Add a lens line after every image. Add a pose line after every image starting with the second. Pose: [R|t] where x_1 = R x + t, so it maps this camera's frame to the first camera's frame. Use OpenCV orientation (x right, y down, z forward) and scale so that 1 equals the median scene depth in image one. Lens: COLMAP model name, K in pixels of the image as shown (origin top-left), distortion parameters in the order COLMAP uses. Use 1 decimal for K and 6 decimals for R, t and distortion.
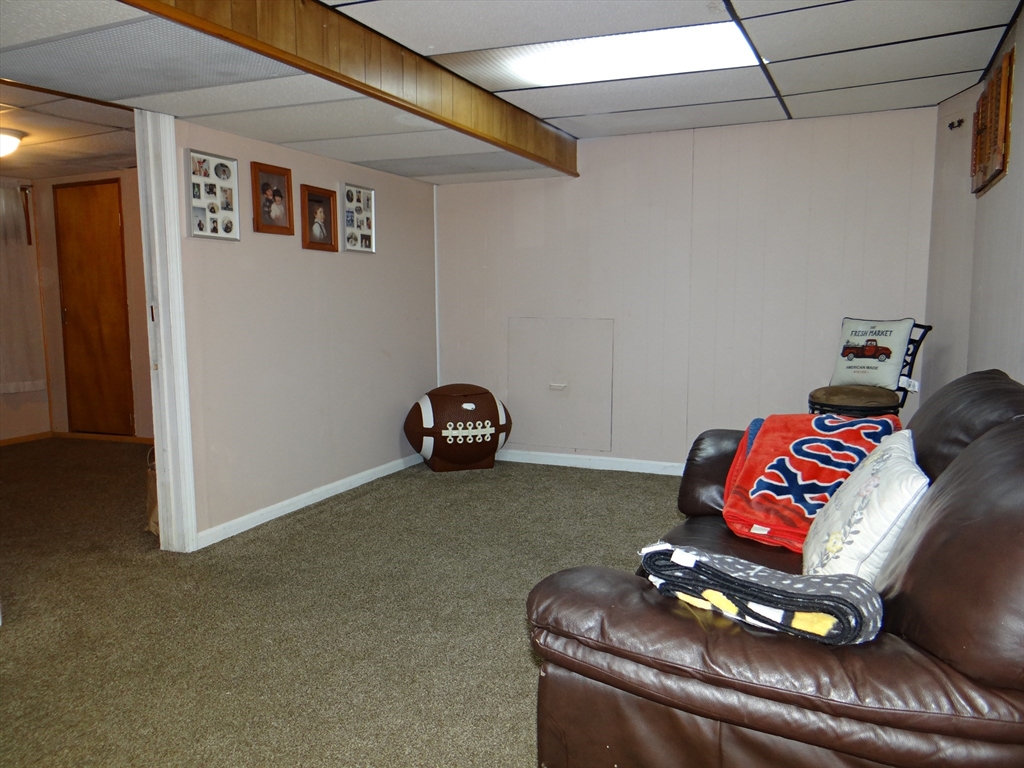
lens RADIAL K [[814.7, 0, 485.9], [0, 814.7, 391.5], [0, 0, 1]] dist [0.008685, -0.009915]
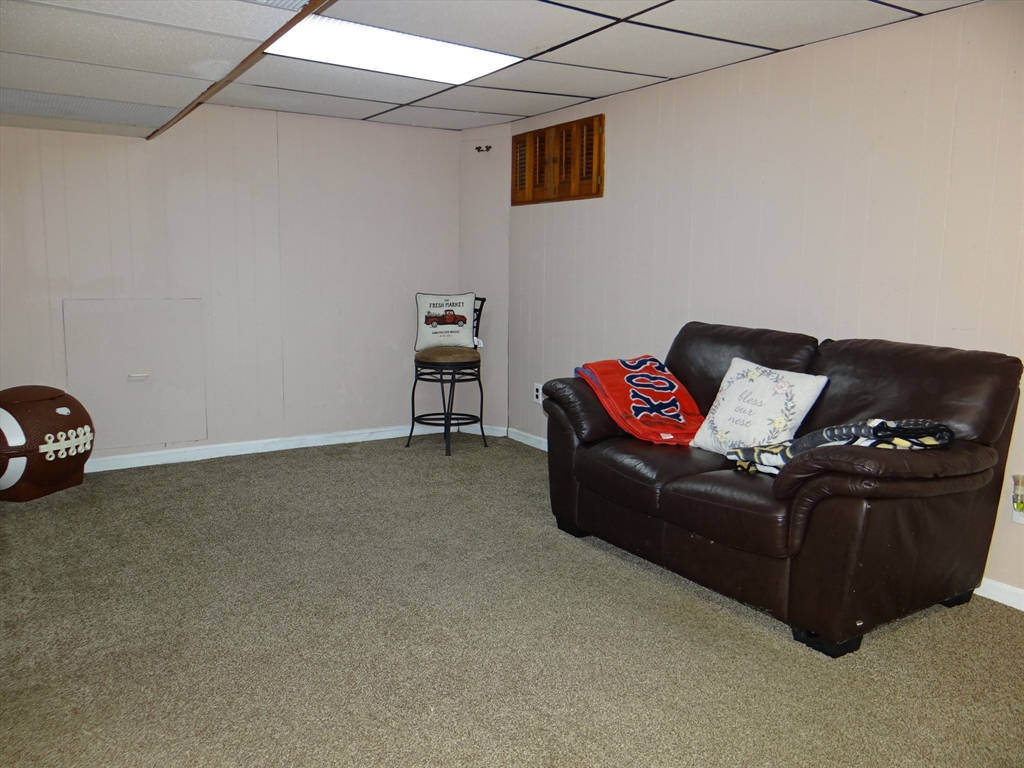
lens RADIAL K [[814.7, 0, 510.0], [0, 814.7, 384.6], [0, 0, 1]] dist [0.008685, -0.009915]
pose [[0.534650, -0.108167, 0.838123, -0.552599], [0.093223, 0.993271, 0.068722, -0.026474], [-0.839916, 0.041390, 0.541136, 0.237658]]
